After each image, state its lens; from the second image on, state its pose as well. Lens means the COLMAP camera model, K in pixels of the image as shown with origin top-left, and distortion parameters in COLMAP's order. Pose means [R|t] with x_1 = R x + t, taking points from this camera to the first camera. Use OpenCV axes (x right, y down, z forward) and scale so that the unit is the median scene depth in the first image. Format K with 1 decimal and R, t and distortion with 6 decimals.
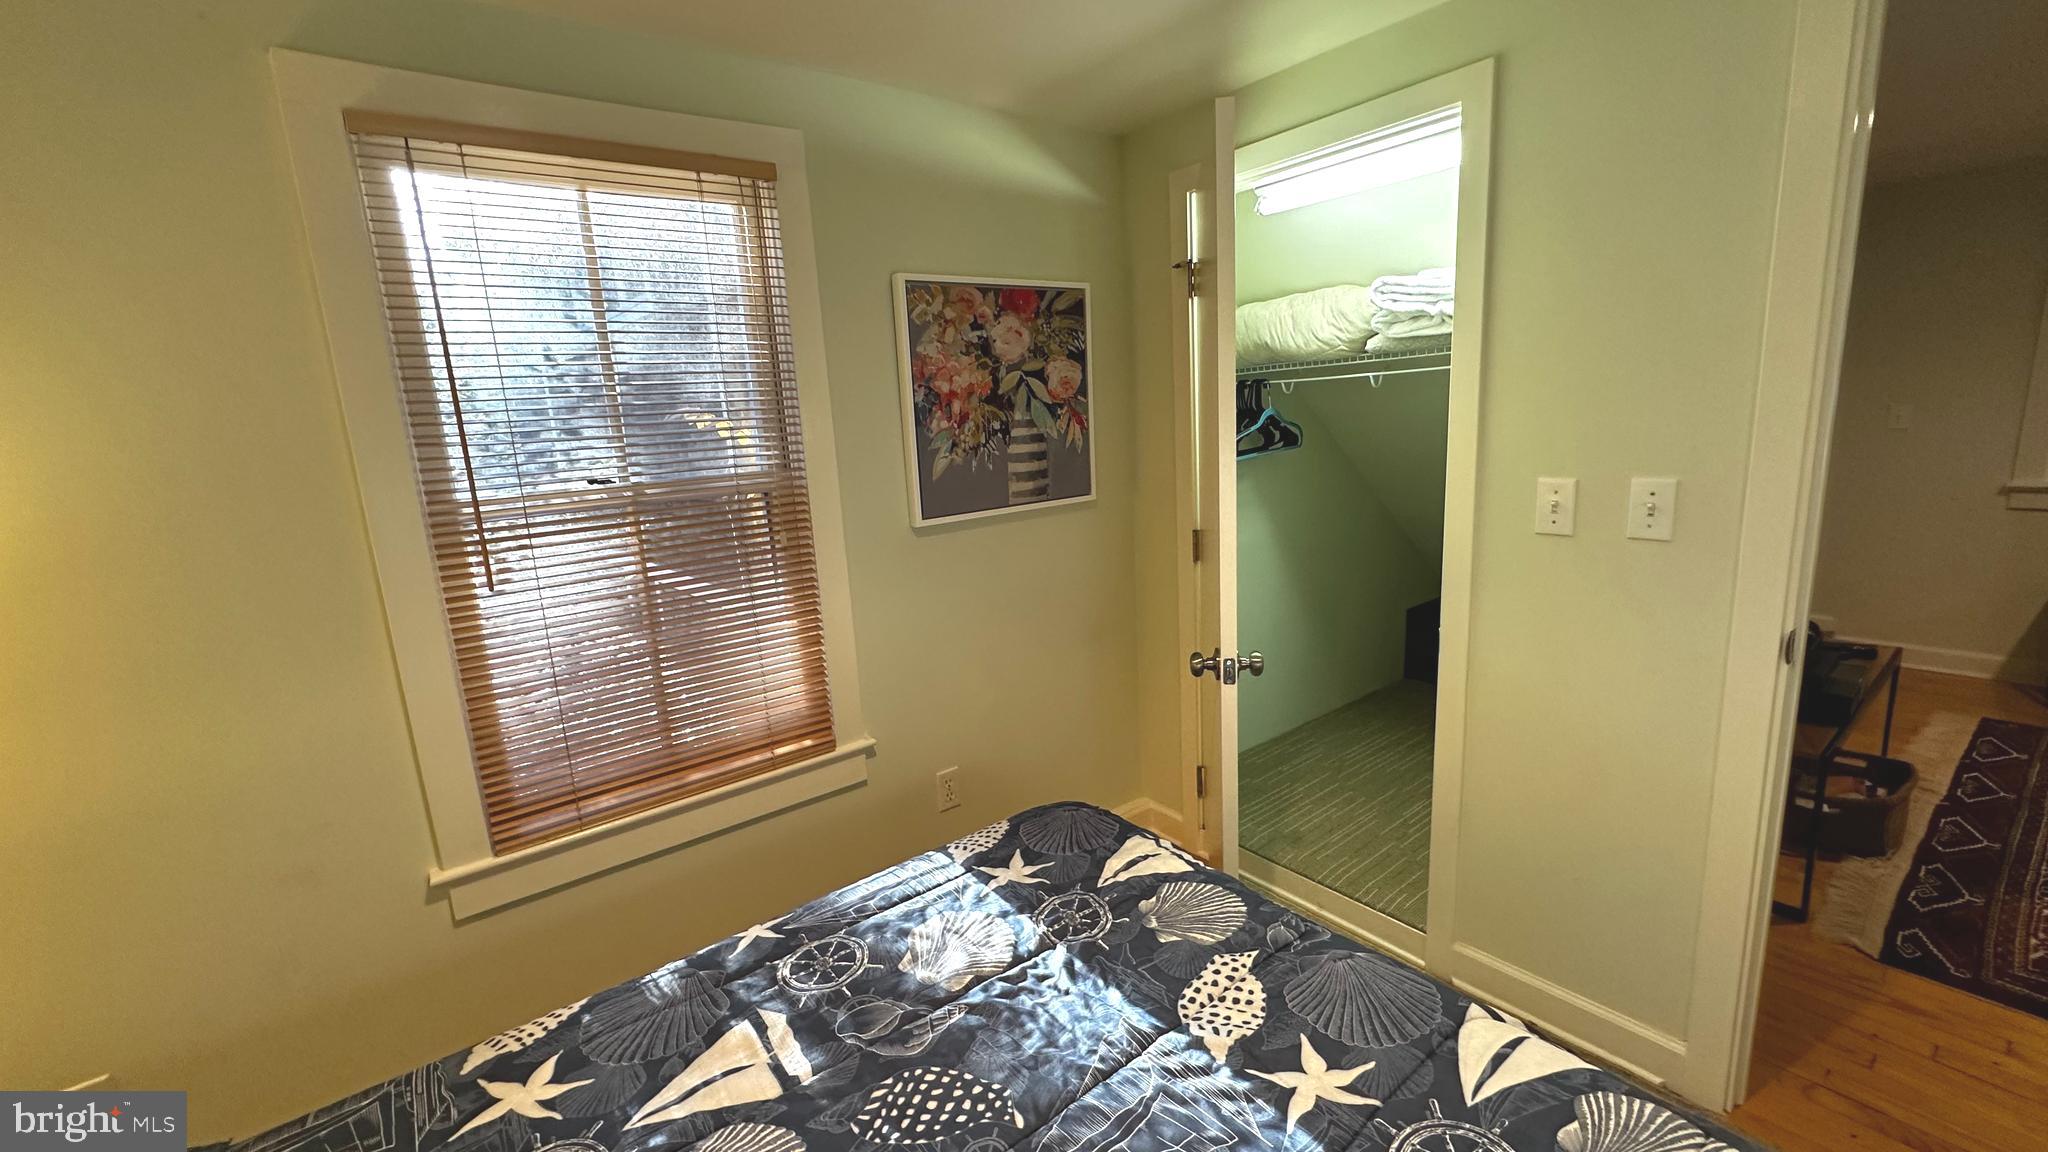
lens RADIAL K [[830.8, 0, 1024.0], [0, 830.8, 576.0], [0, 0, 1]] dist [0.019703, 0.000114]
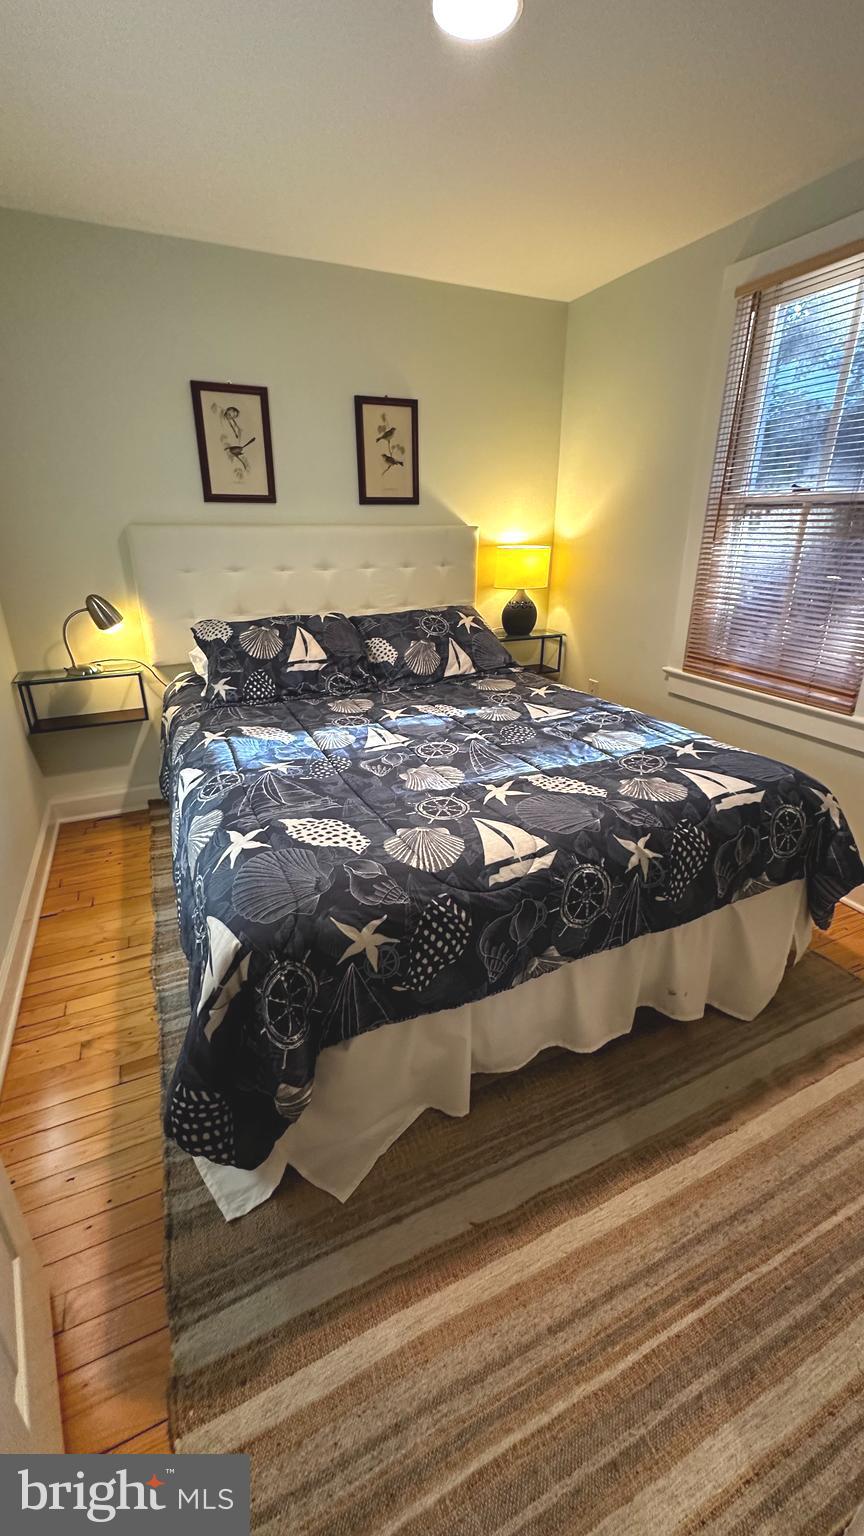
lens RADIAL K [[613.9, 0, 432.0], [0, 613.9, 768.0], [0, 0, 1]] dist [-0.003311, 0.000377]
pose [[-0.191418, 0.418744, -0.887701, 1.162357], [-0.197403, 0.869519, 0.452734, -0.037659], [0.961453, 0.261896, -0.083780, 0.688570]]
